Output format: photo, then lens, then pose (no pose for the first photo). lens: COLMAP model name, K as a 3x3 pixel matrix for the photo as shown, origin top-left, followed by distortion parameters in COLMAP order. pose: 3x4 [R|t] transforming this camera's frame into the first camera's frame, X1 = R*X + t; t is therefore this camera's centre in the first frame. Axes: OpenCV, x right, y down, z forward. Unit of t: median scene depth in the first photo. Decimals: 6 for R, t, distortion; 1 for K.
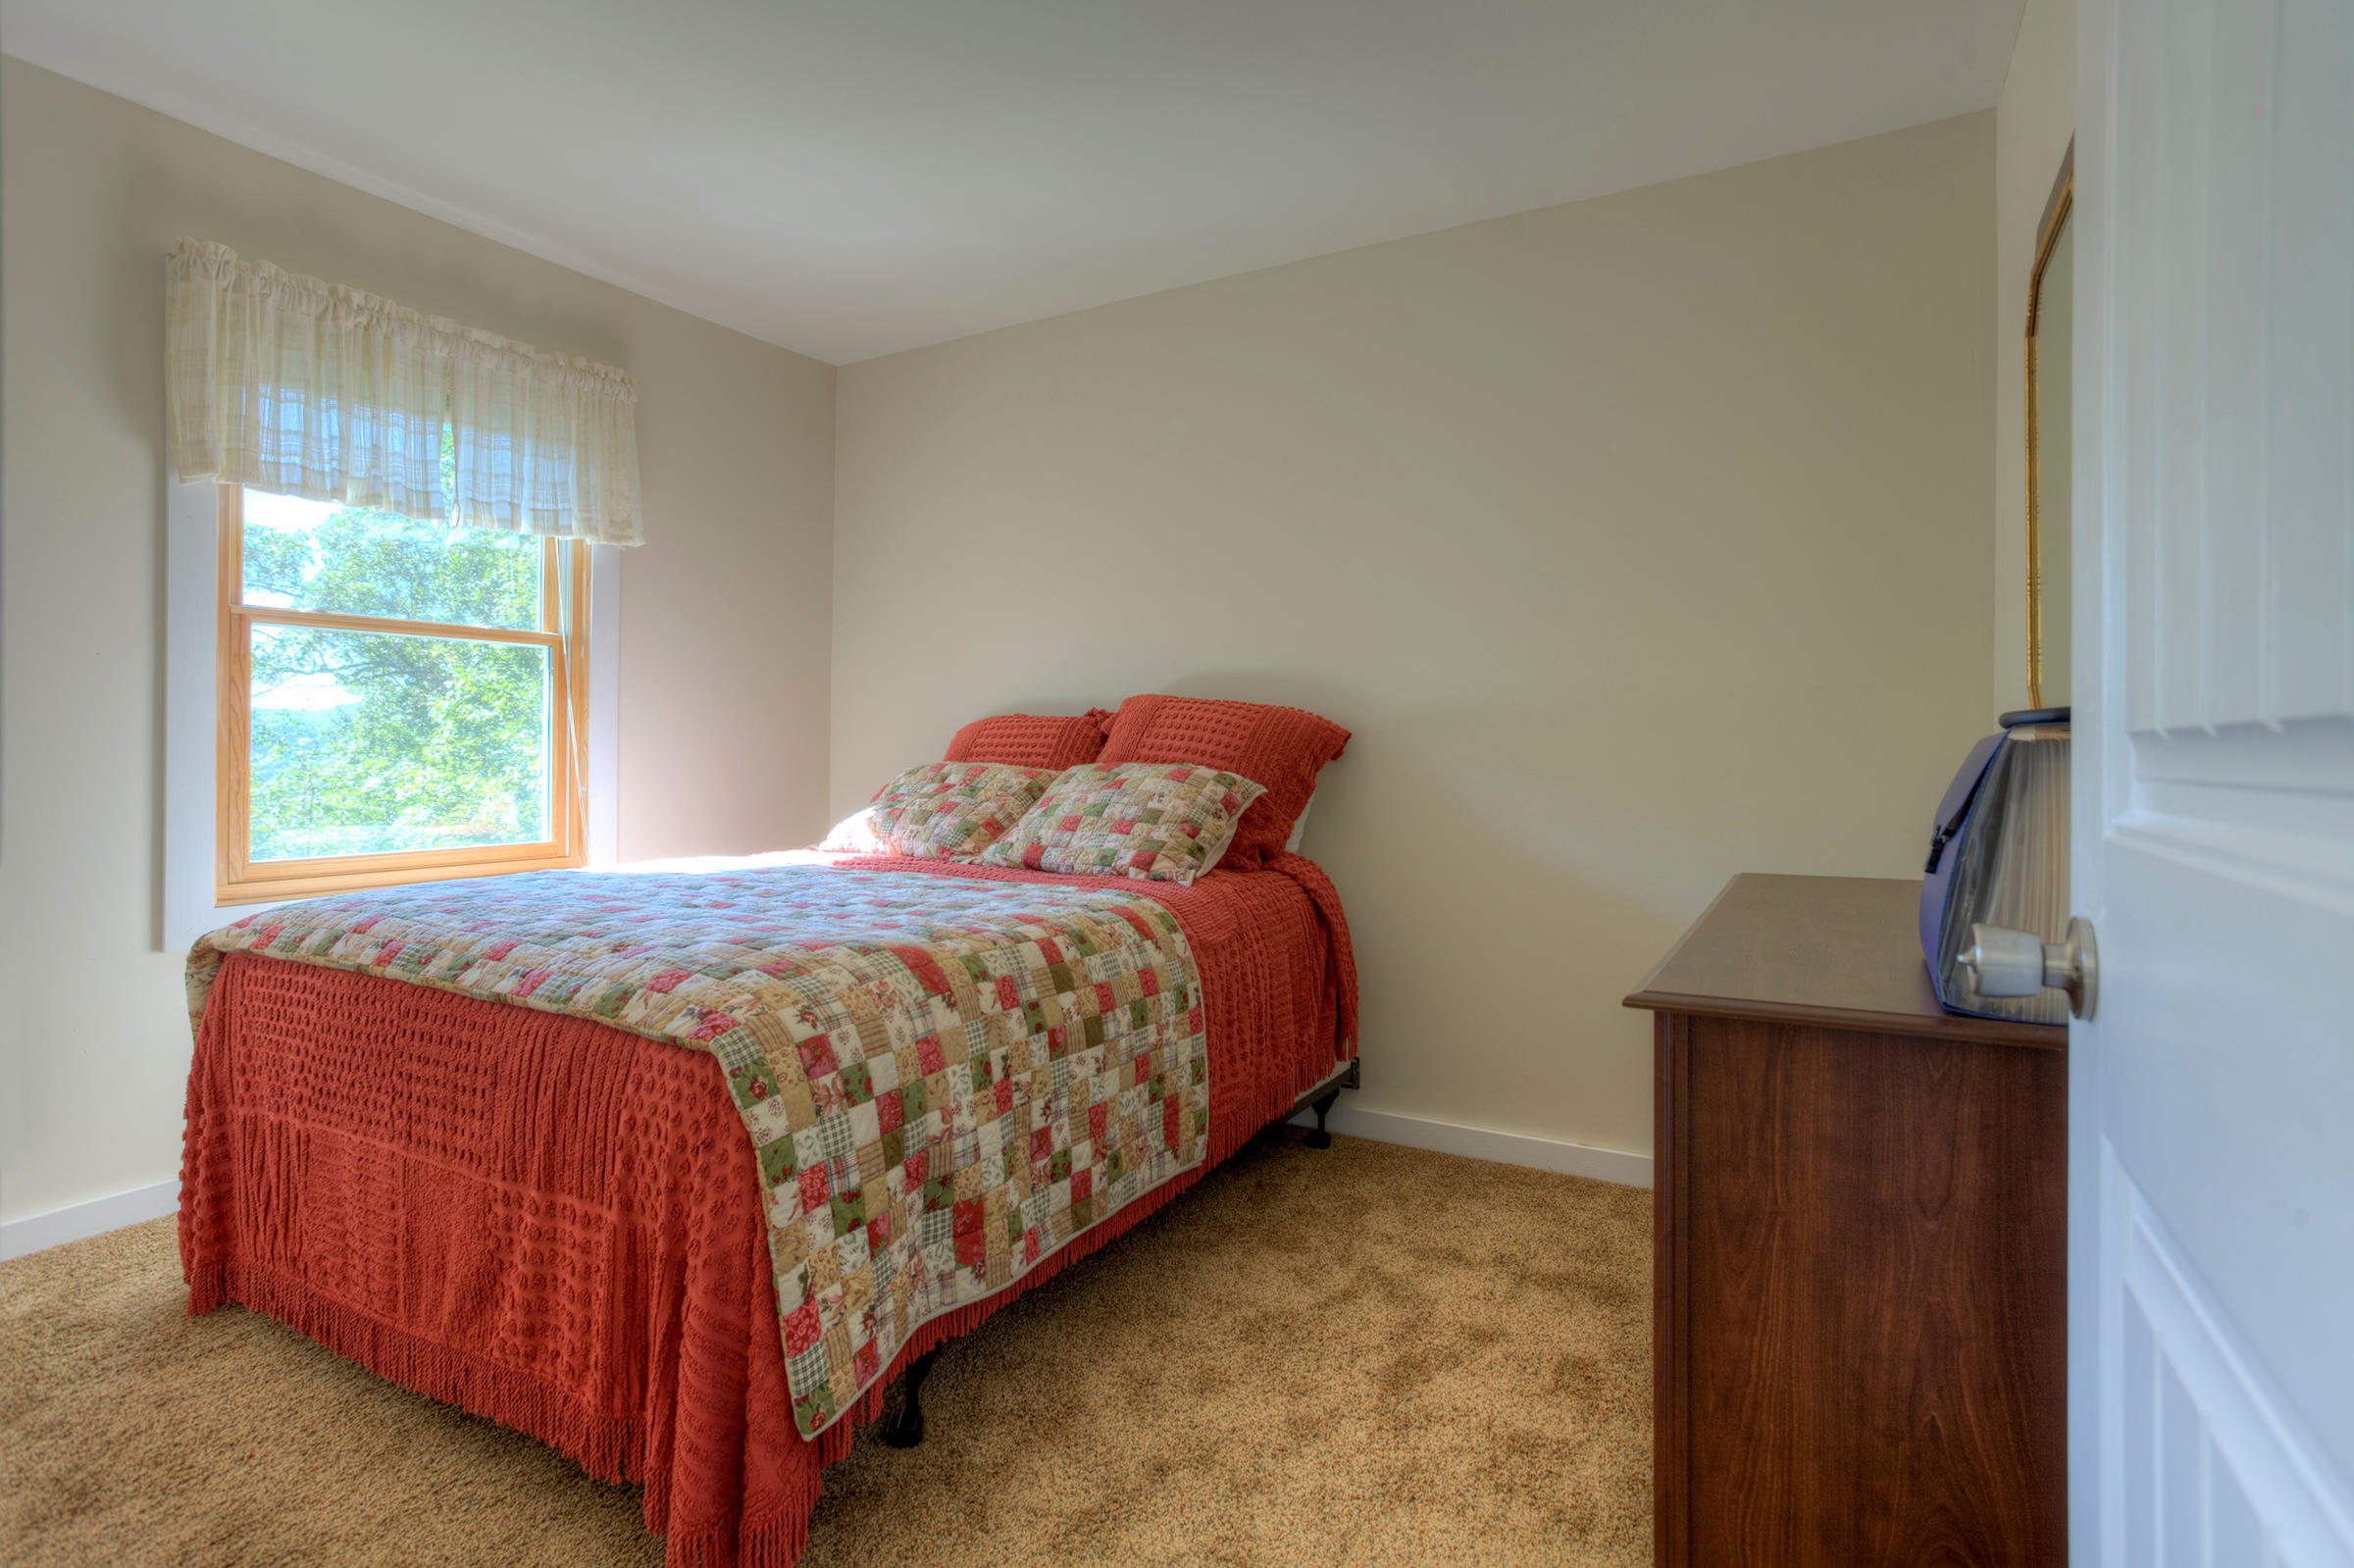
lens RADIAL K [[1179.2, 0, 1172.2], [0, 1179.2, 741.8], [0, 0, 1]] dist [-0.061717, 0.038423]
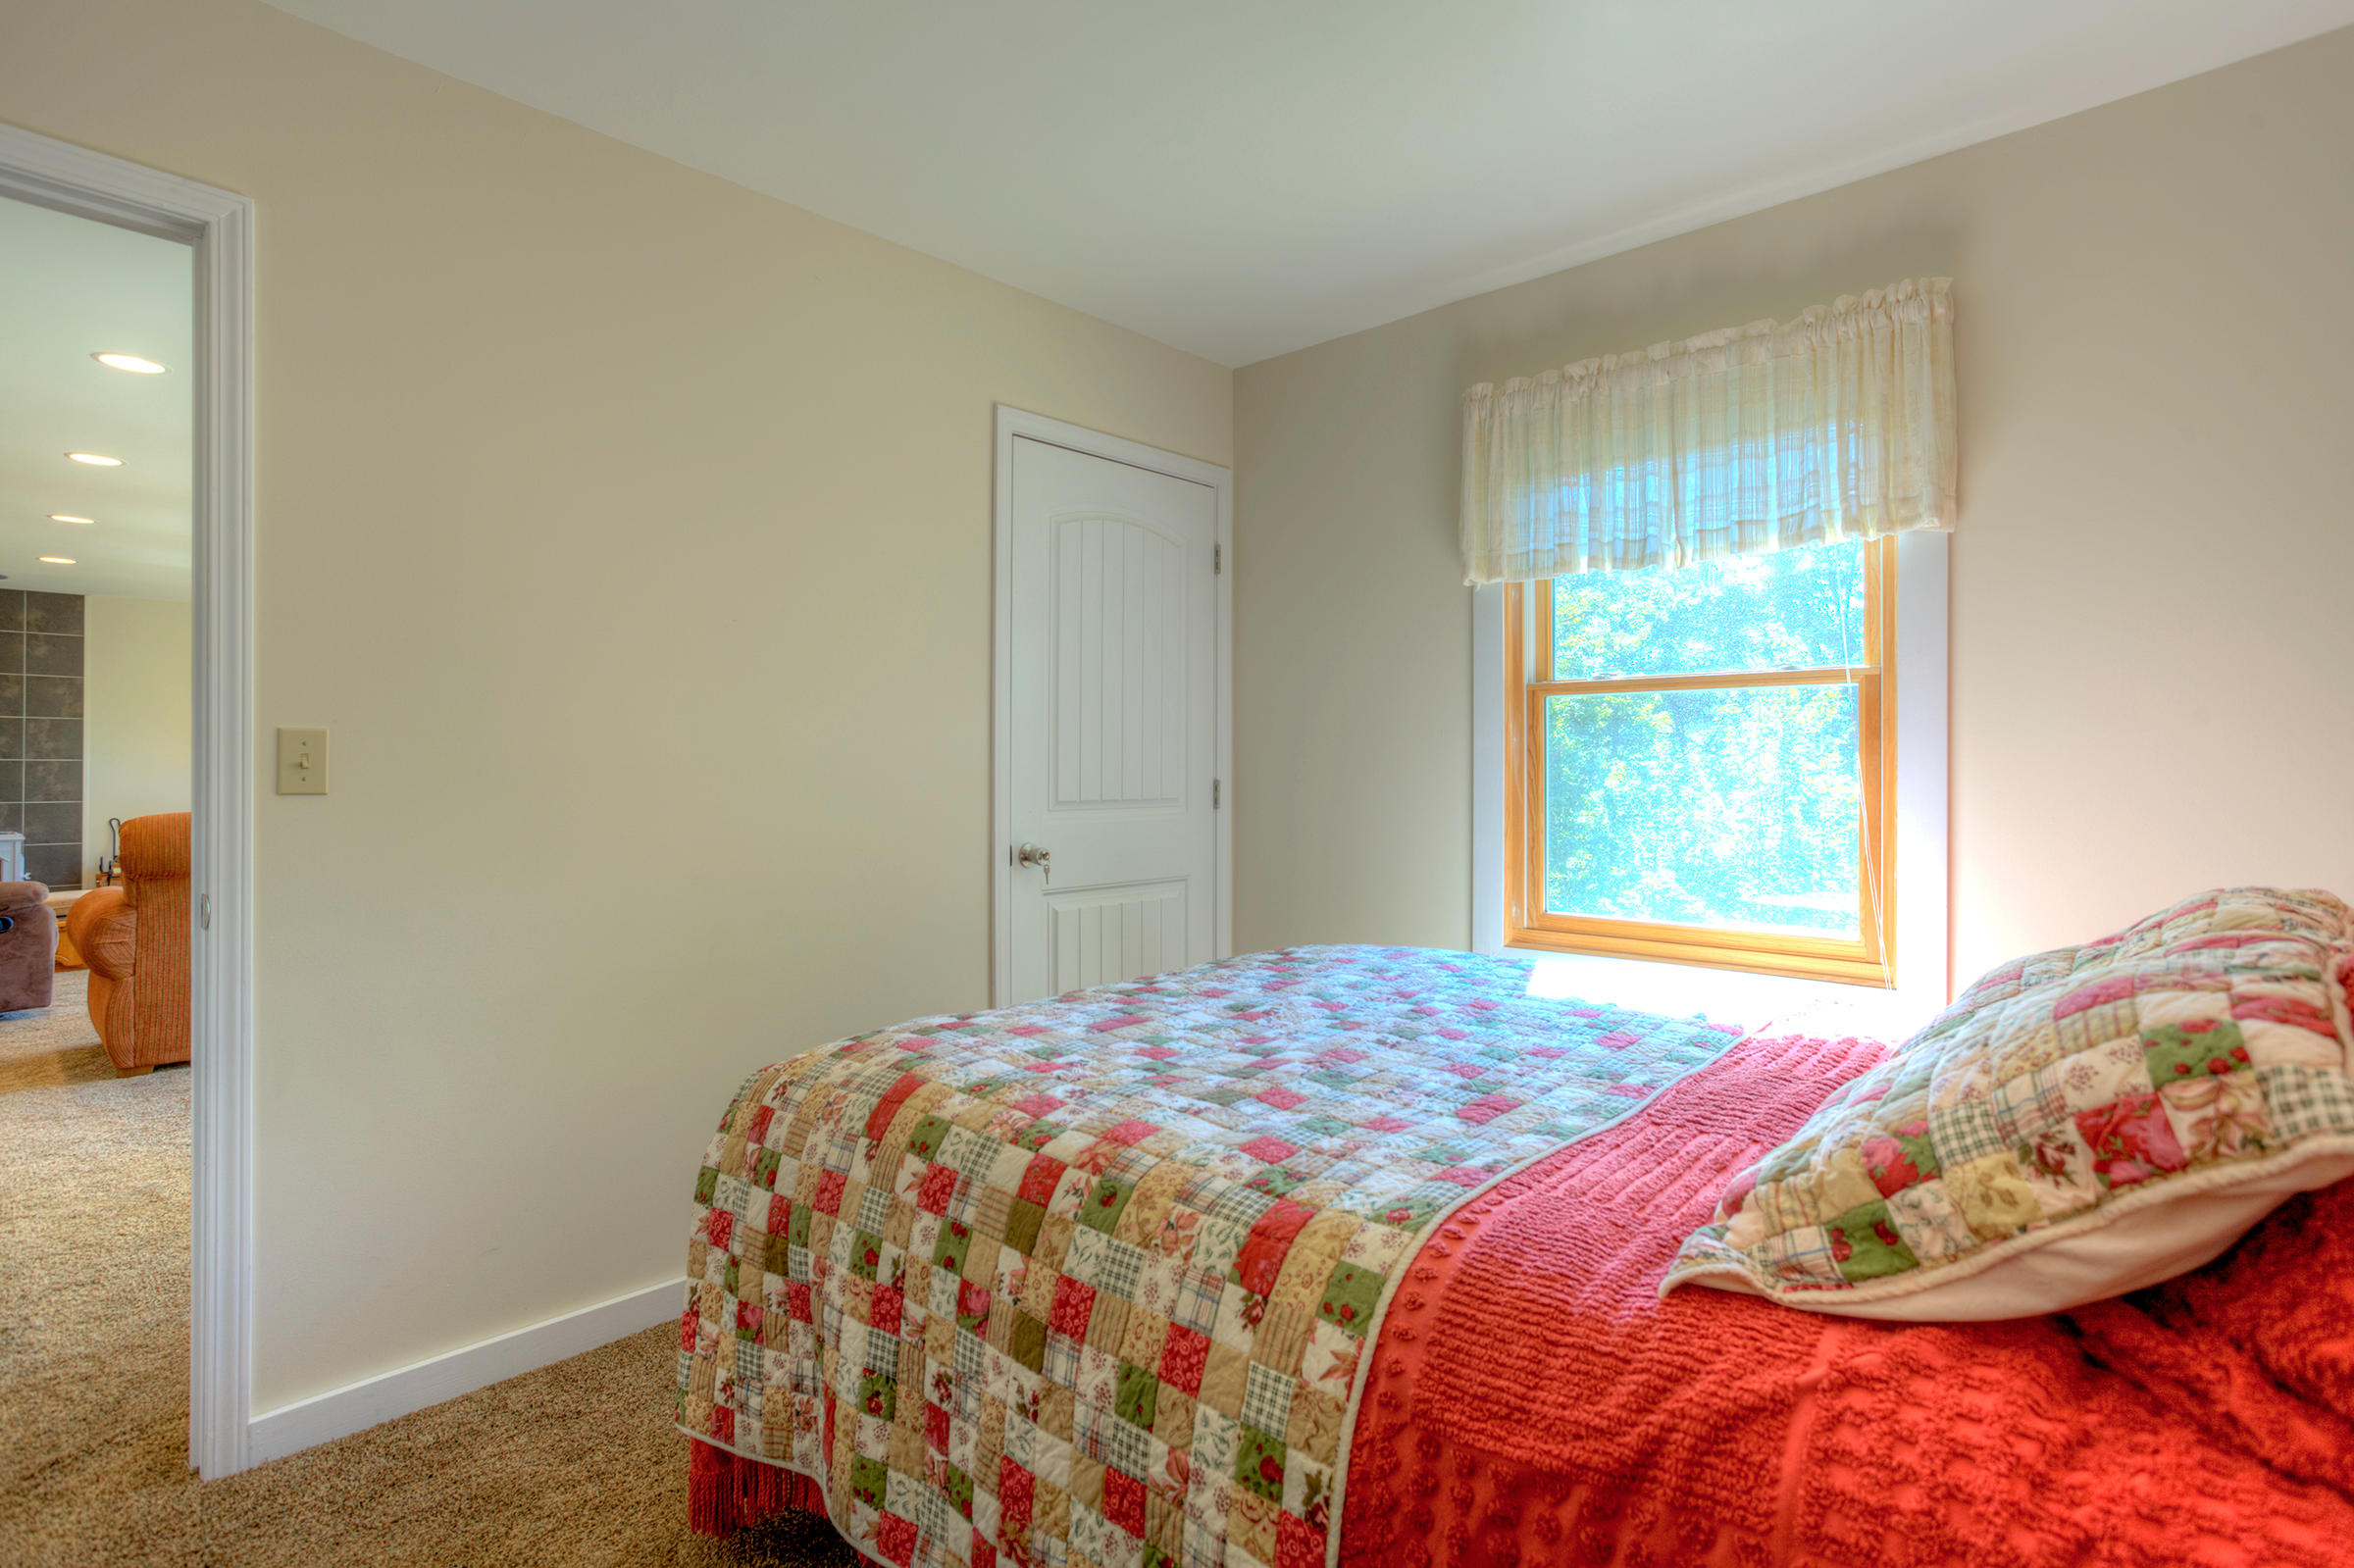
lens RADIAL K [[1148.6, 0, 1186.3], [0, 1148.6, 766.9], [0, 0, 1]] dist [-0.046223, 0.034717]
pose [[-0.219491, -0.003803, -0.975607, 0.355752], [0.005353, 0.999973, -0.005102, -0.031167], [0.975600, -0.006343, -0.219465, 0.894213]]
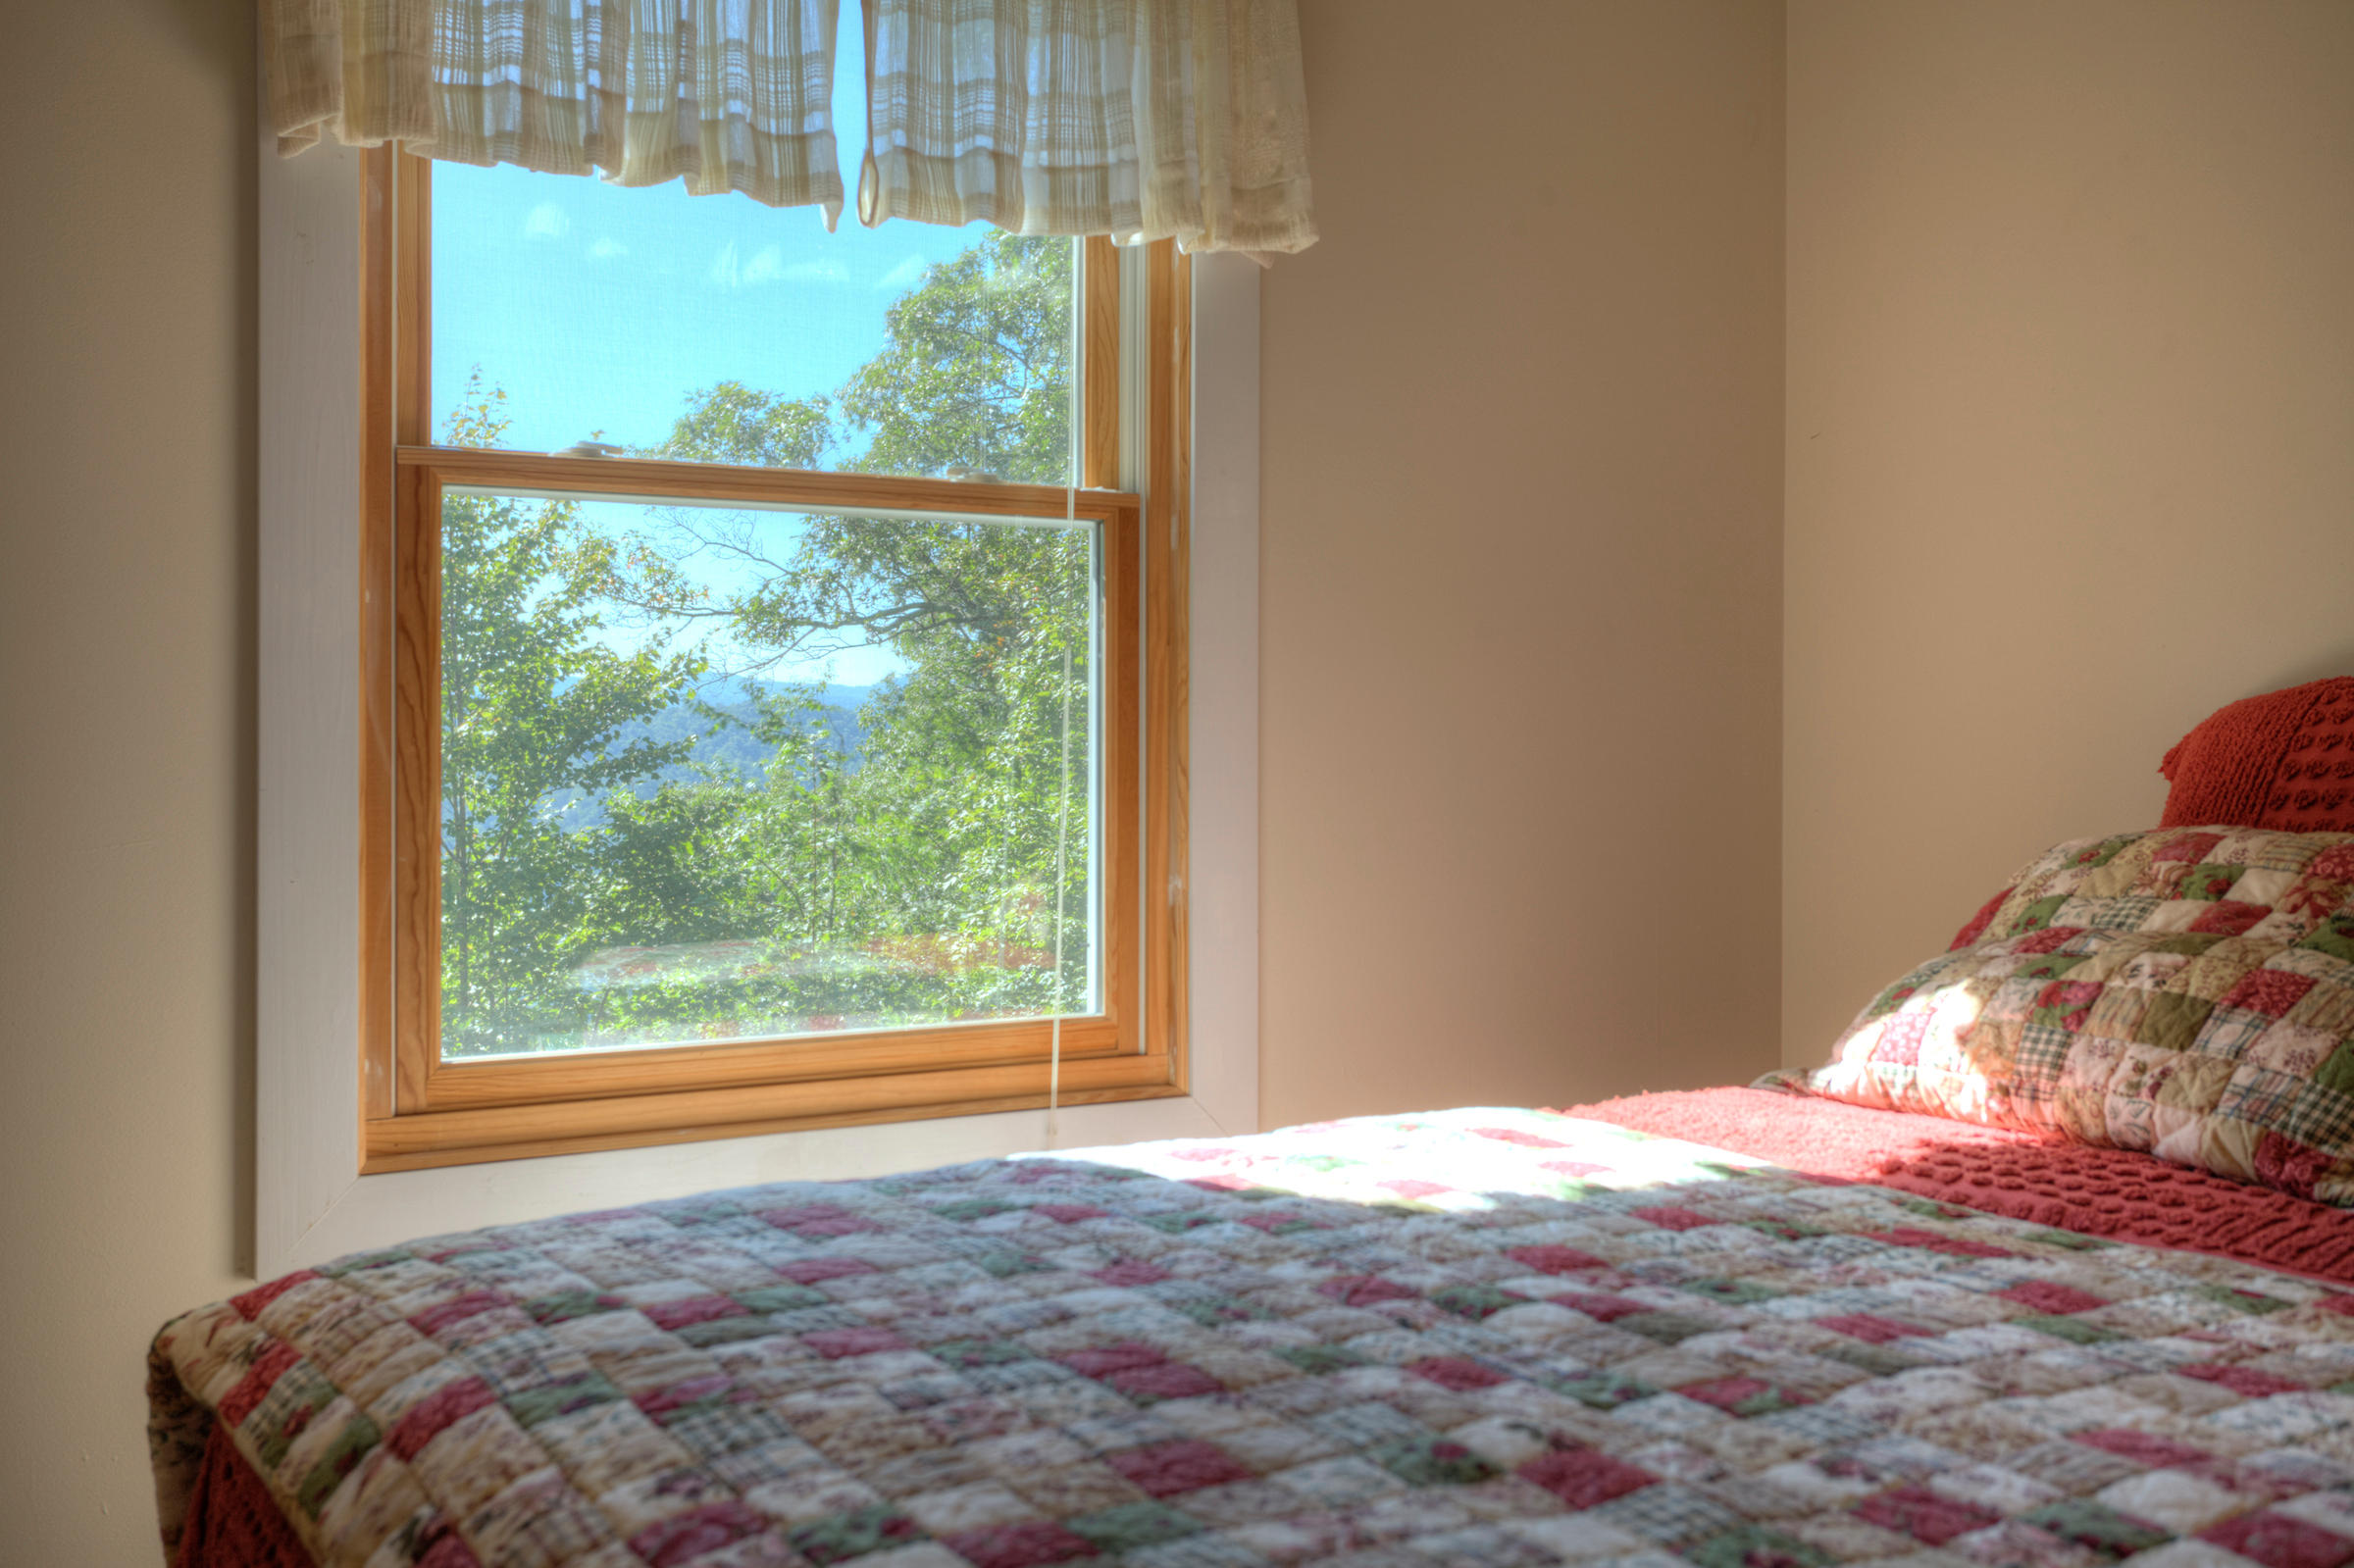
lens RADIAL K [[2487.2, 0, 1180.6], [0, 2487.2, 752.2], [0, 0, 1]] dist [0.093455, 0.004544]
pose [[0.882748, -0.004054, -0.469830, -0.136794], [0.007618, 0.999955, 0.005685, -0.010202], [0.469785, -0.008597, 0.882739, 0.321087]]
